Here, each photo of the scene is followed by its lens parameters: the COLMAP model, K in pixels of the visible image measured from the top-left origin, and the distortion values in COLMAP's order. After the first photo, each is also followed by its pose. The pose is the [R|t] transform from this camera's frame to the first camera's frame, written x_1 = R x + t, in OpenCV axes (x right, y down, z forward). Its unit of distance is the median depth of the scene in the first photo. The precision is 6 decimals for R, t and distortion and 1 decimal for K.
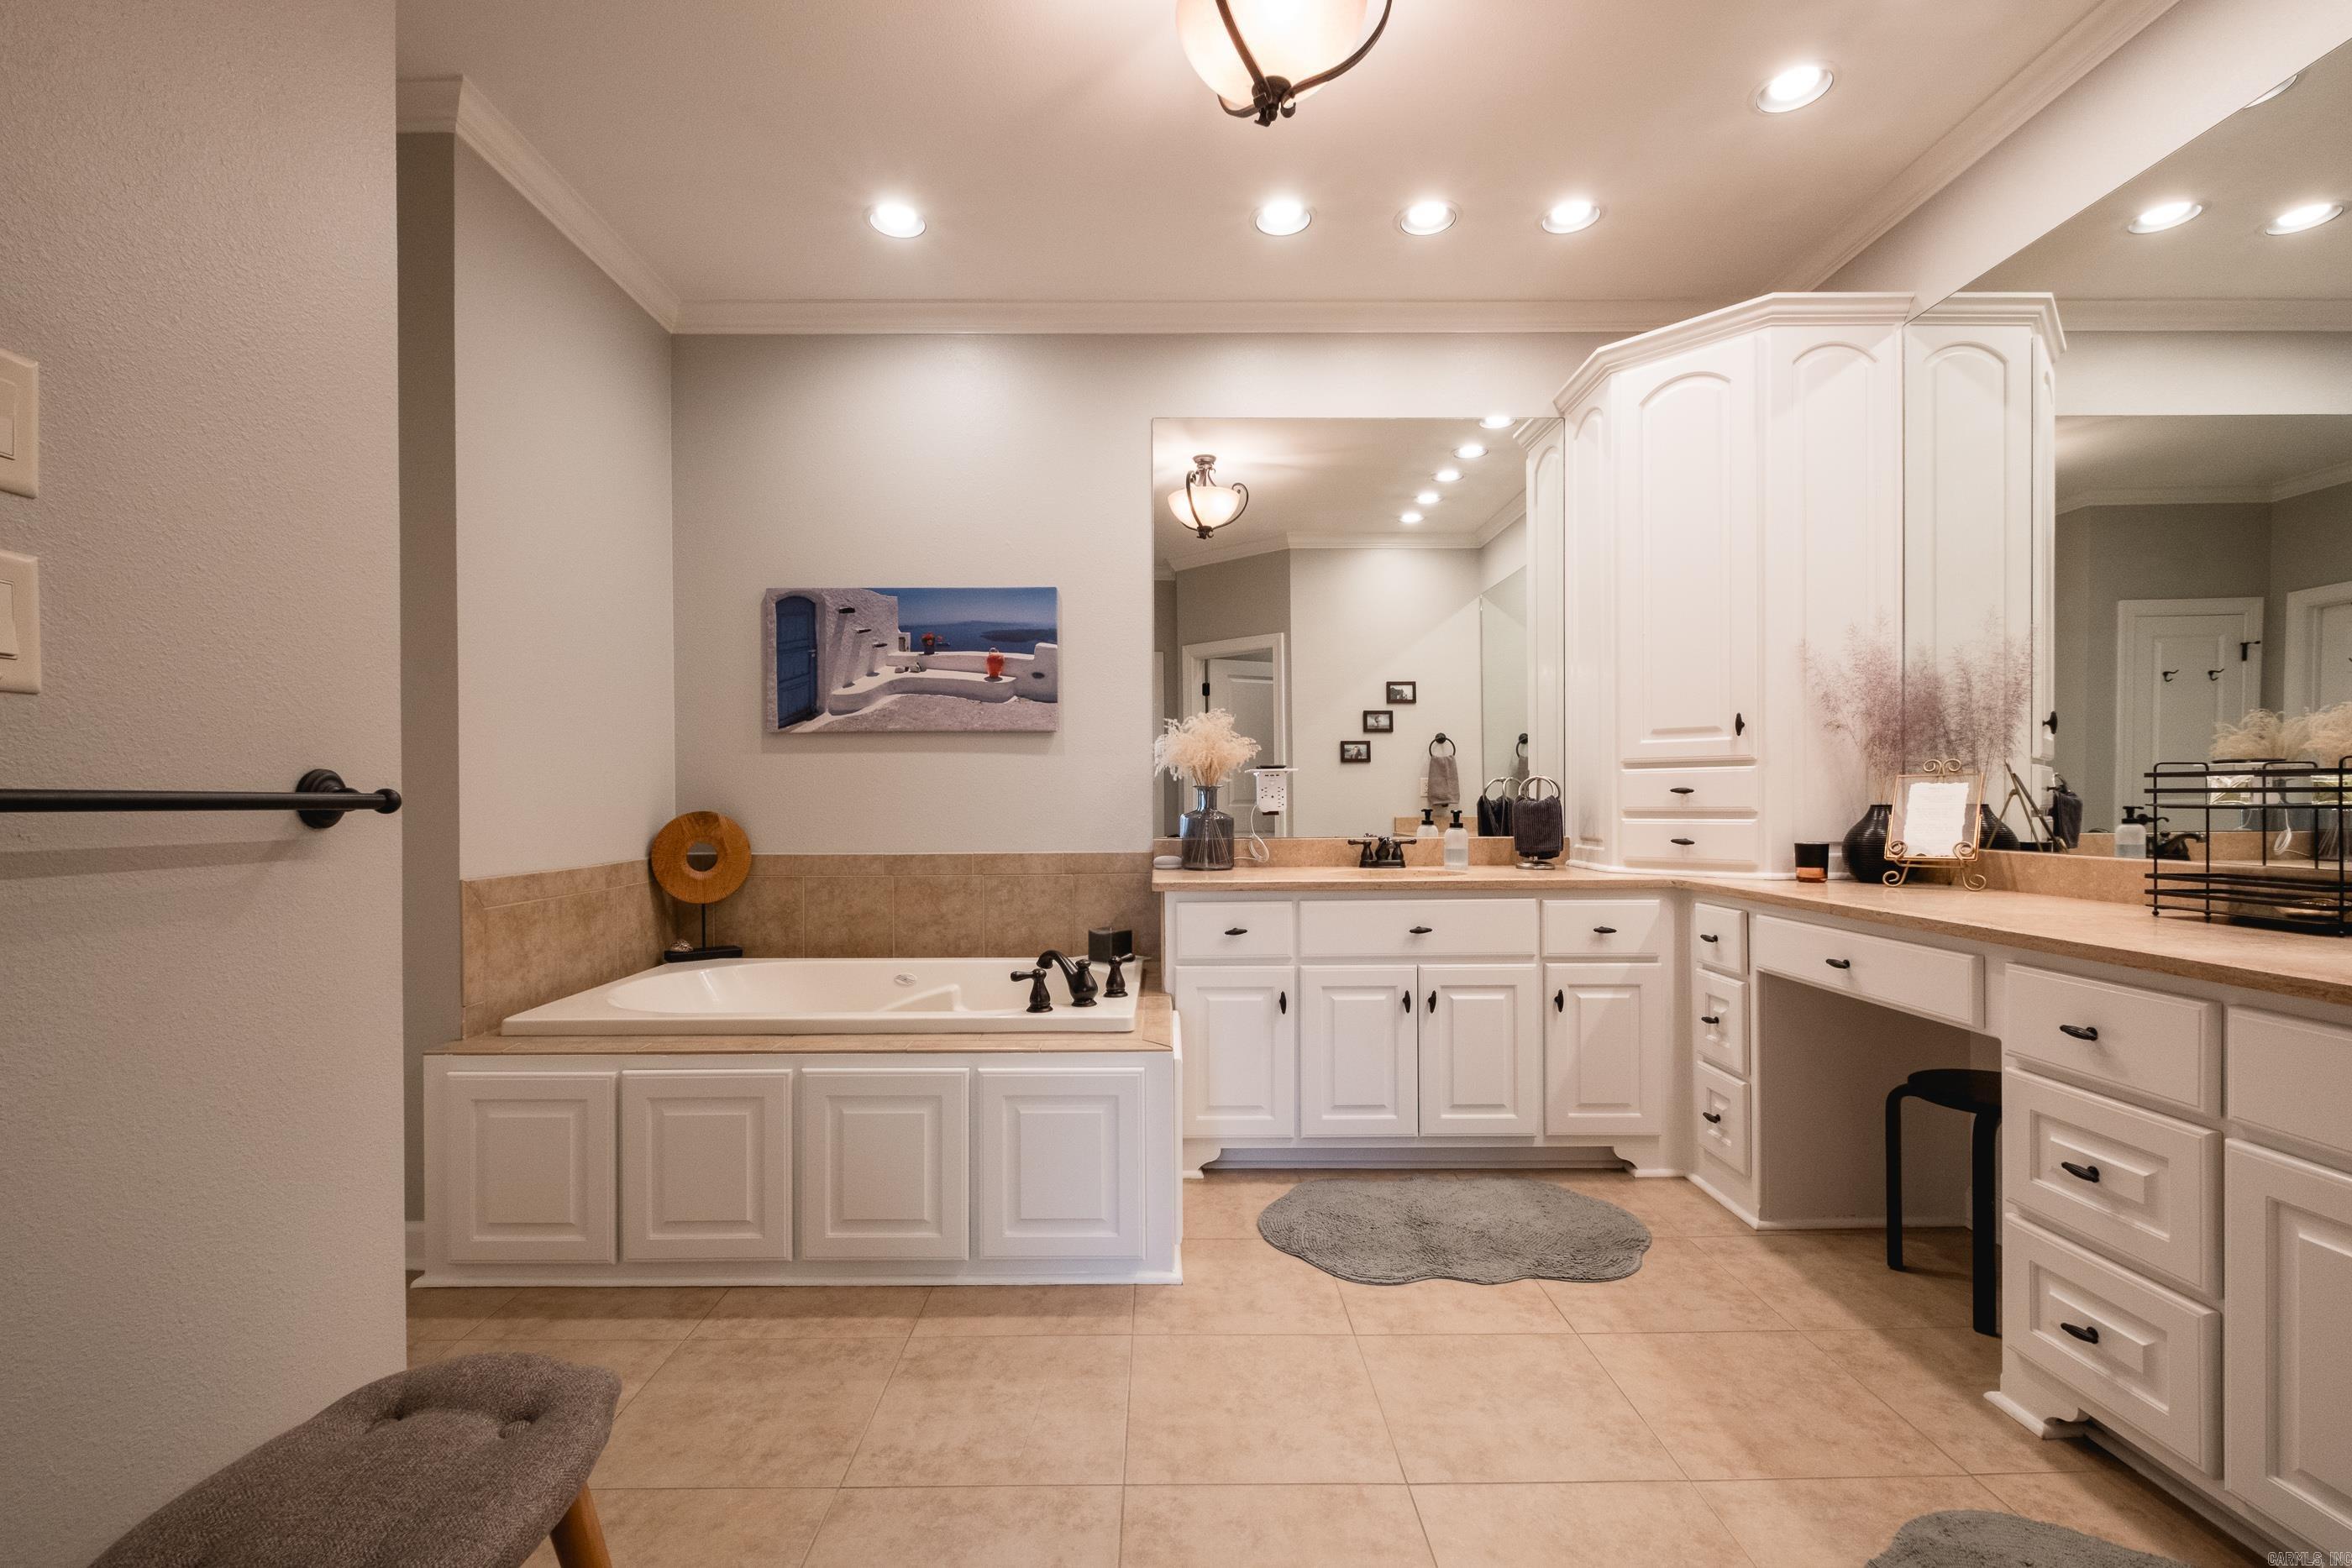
lens RADIAL K [[1020.9, 0, 1176.0], [0, 1020.9, 784.0], [0, 0, 1]] dist [0.001359, -0.000232]
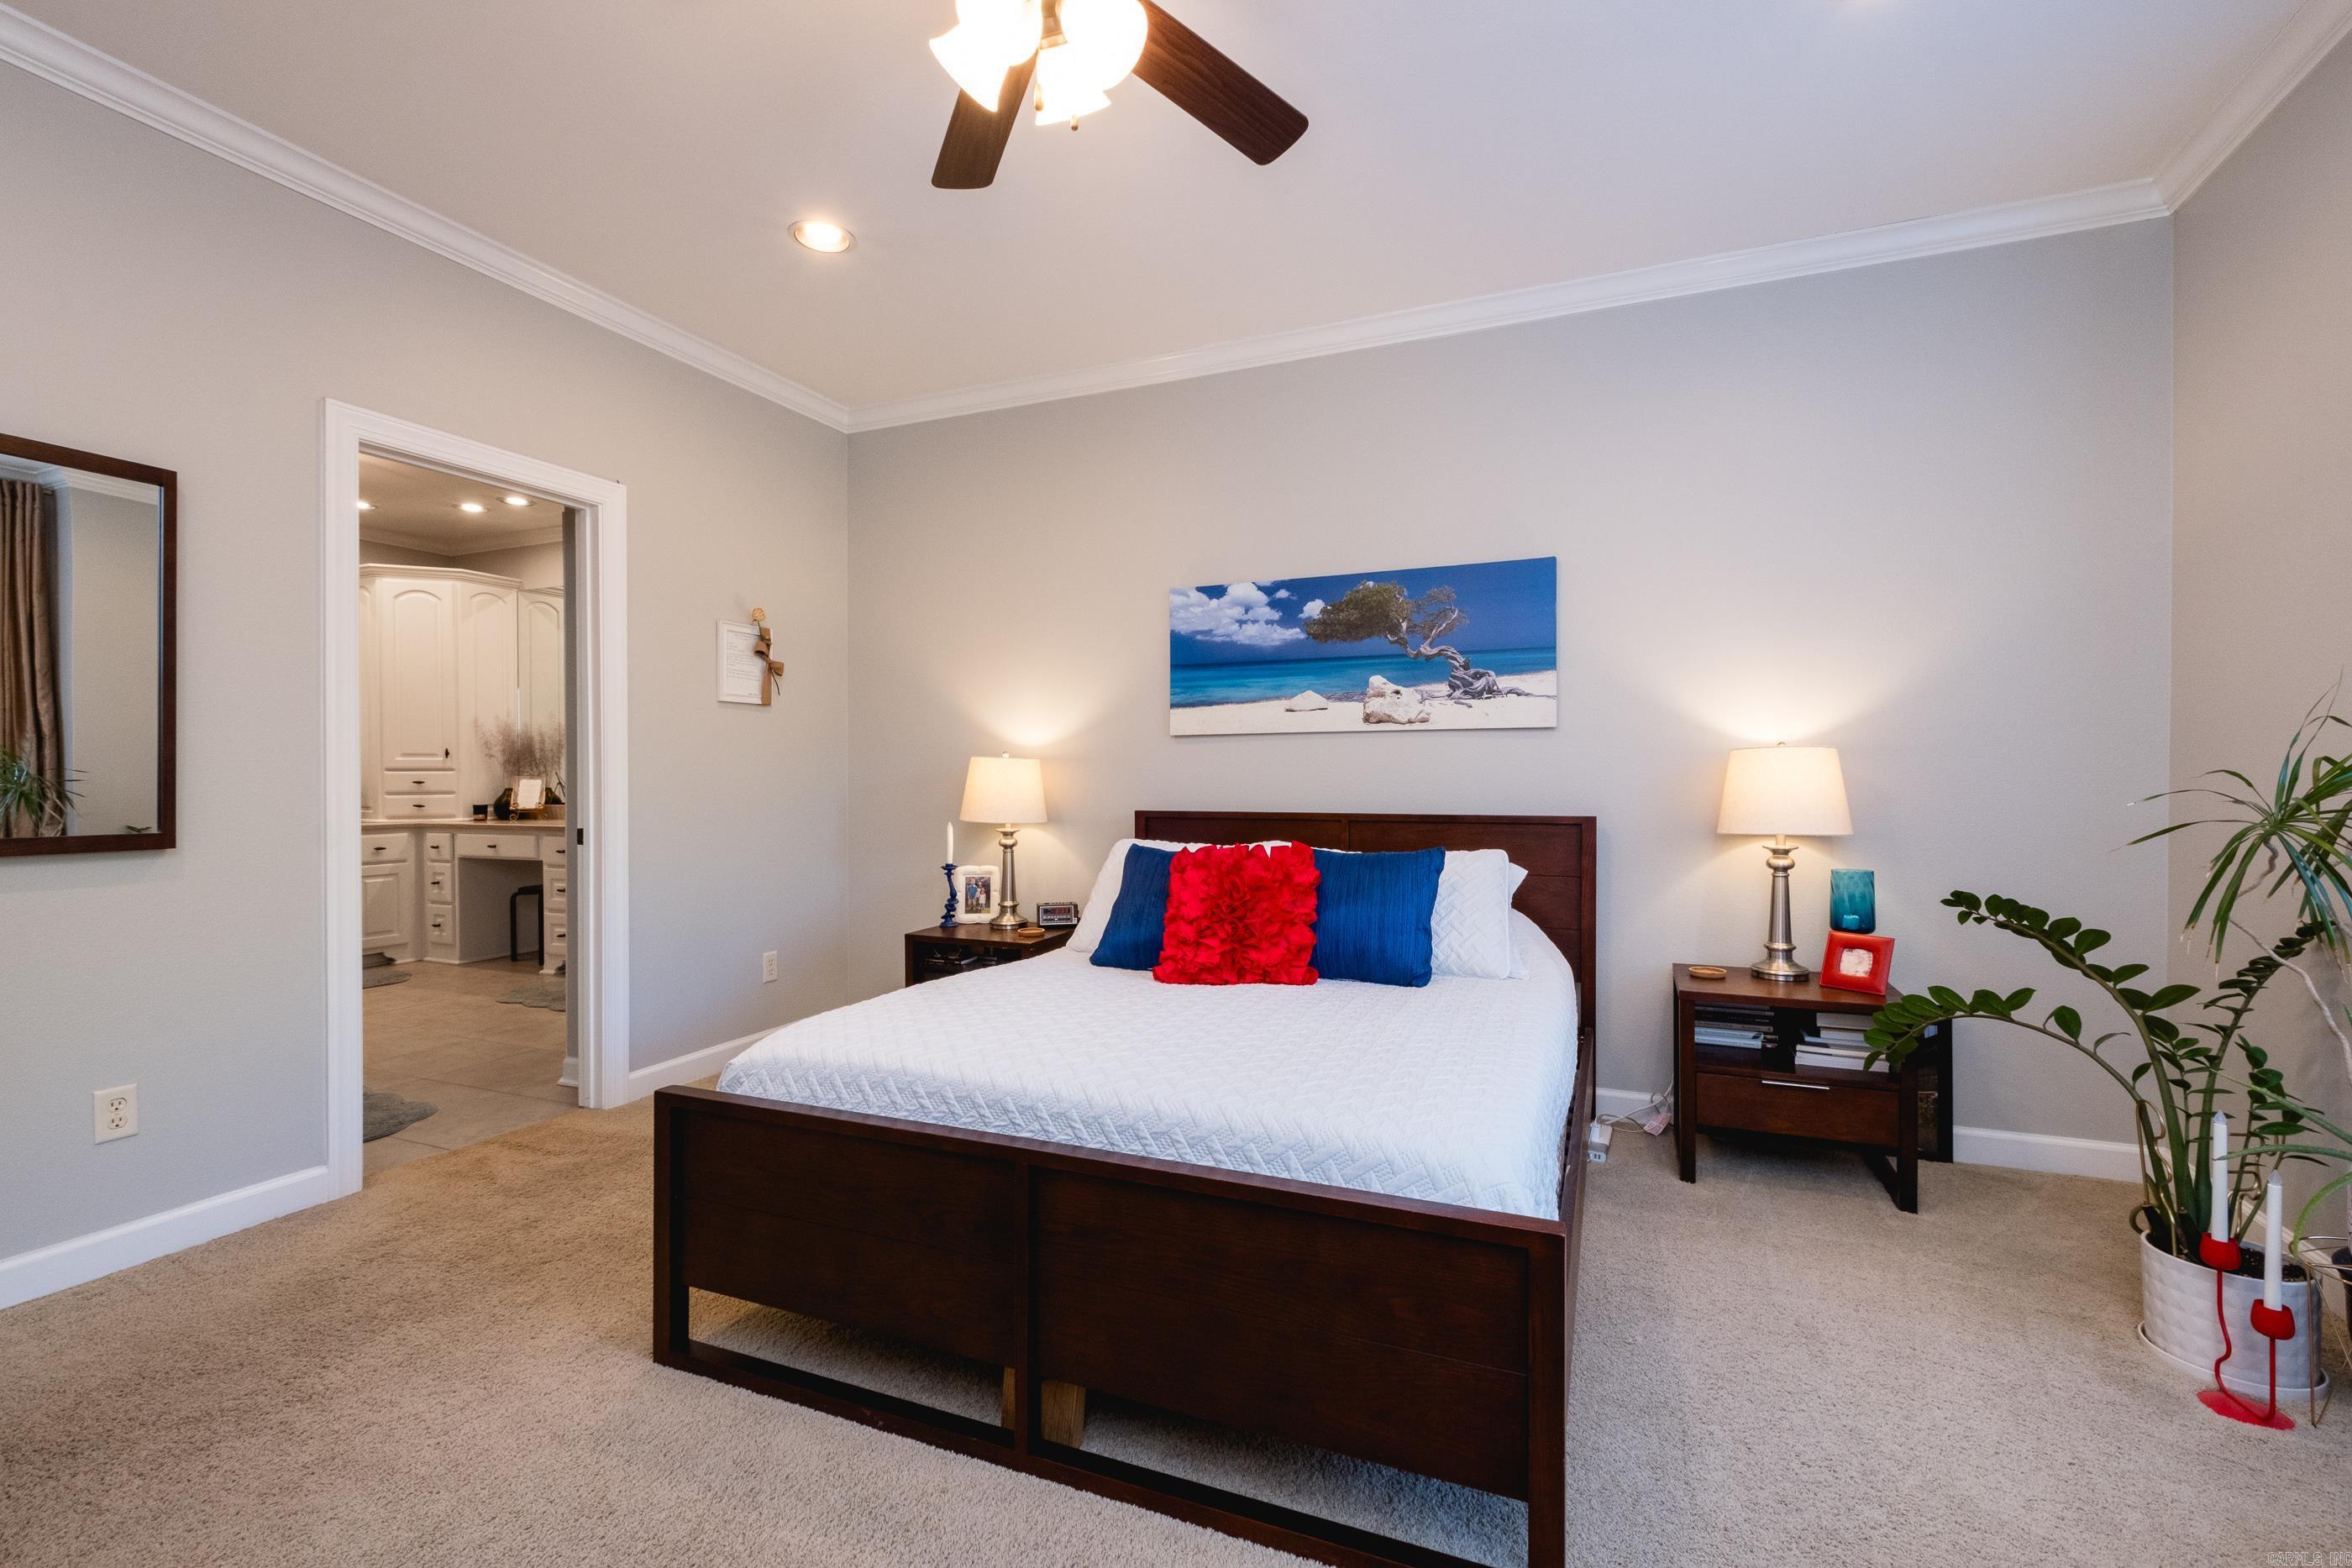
lens RADIAL K [[1041.4, 0, 1199.0], [0, 1041.4, 807.5], [0, 0, 1]] dist [0.001202, -0.000579]
pose [[0.387524, -0.020687, 0.921627, -0.976460], [-0.011473, 0.999563, 0.027261, -0.021011], [-0.921788, -0.021138, 0.387117, -1.499347]]
